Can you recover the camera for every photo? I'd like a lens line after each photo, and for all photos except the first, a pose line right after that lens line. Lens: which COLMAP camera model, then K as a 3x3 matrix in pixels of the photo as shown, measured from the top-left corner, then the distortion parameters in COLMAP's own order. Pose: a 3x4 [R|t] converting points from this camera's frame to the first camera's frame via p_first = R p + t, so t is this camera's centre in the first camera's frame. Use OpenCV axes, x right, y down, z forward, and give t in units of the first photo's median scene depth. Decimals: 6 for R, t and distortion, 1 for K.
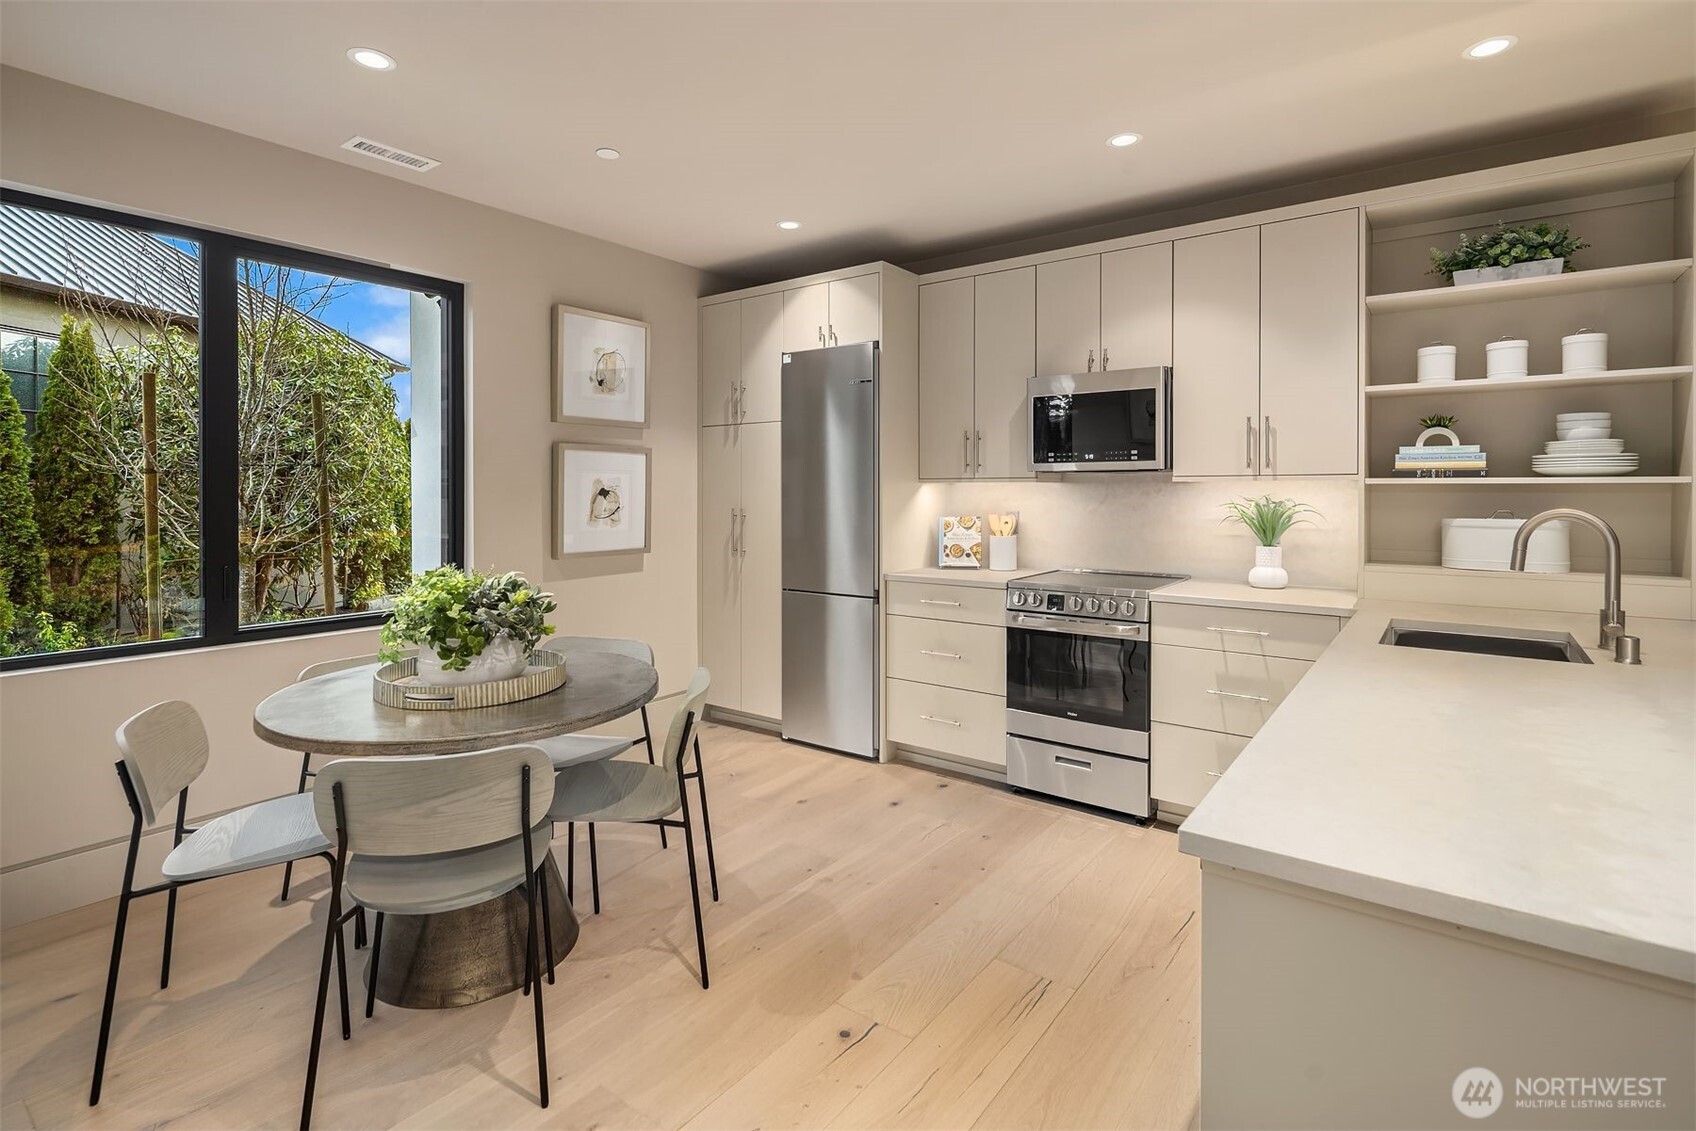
lens RADIAL K [[849.9, 0, 844.1], [0, 849.9, 500.9], [0, 0, 1]] dist [0.000112, 0.000033]
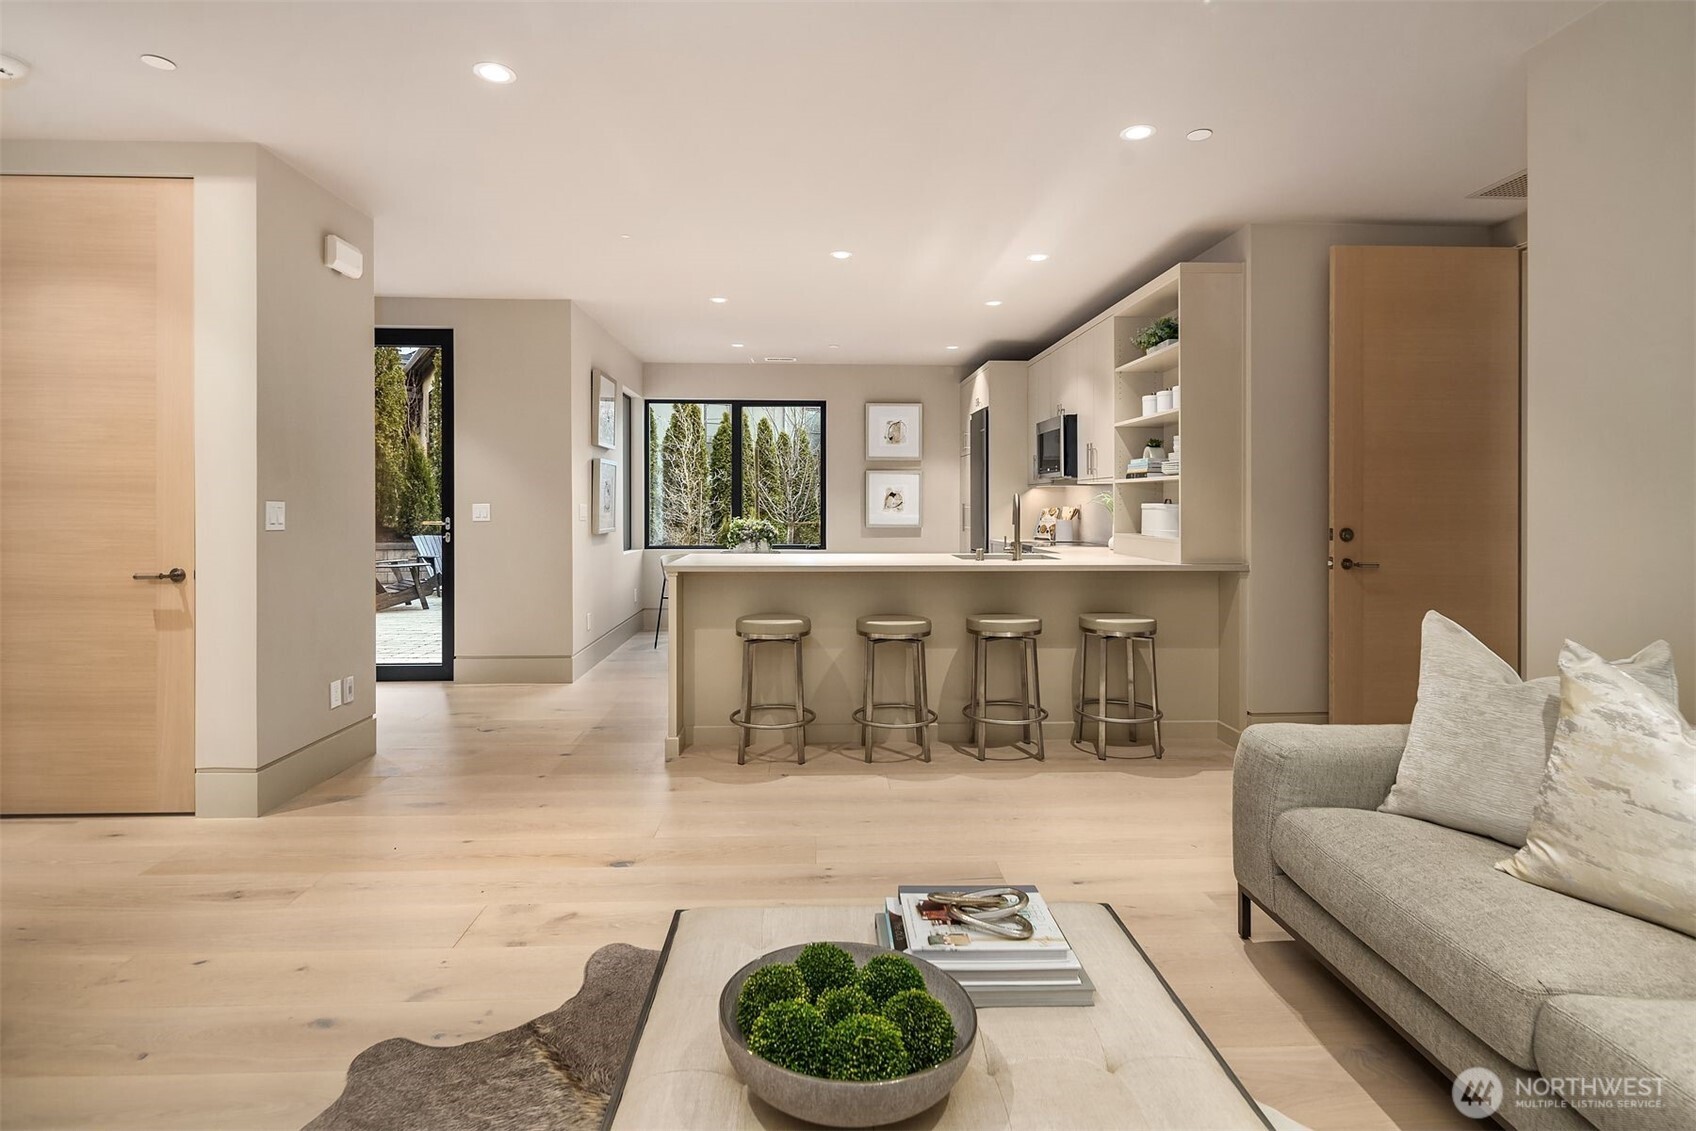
lens RADIAL K [[849.9, 0, 844.1], [0, 849.9, 500.9], [0, 0, 1]] dist [0.000112, 0.000033]
pose [[0.620100, -0.001698, -0.784521, 1.179211], [-0.012949, 0.999839, -0.012399, 0.030509], [0.784416, 0.017848, 0.619979, -0.295784]]
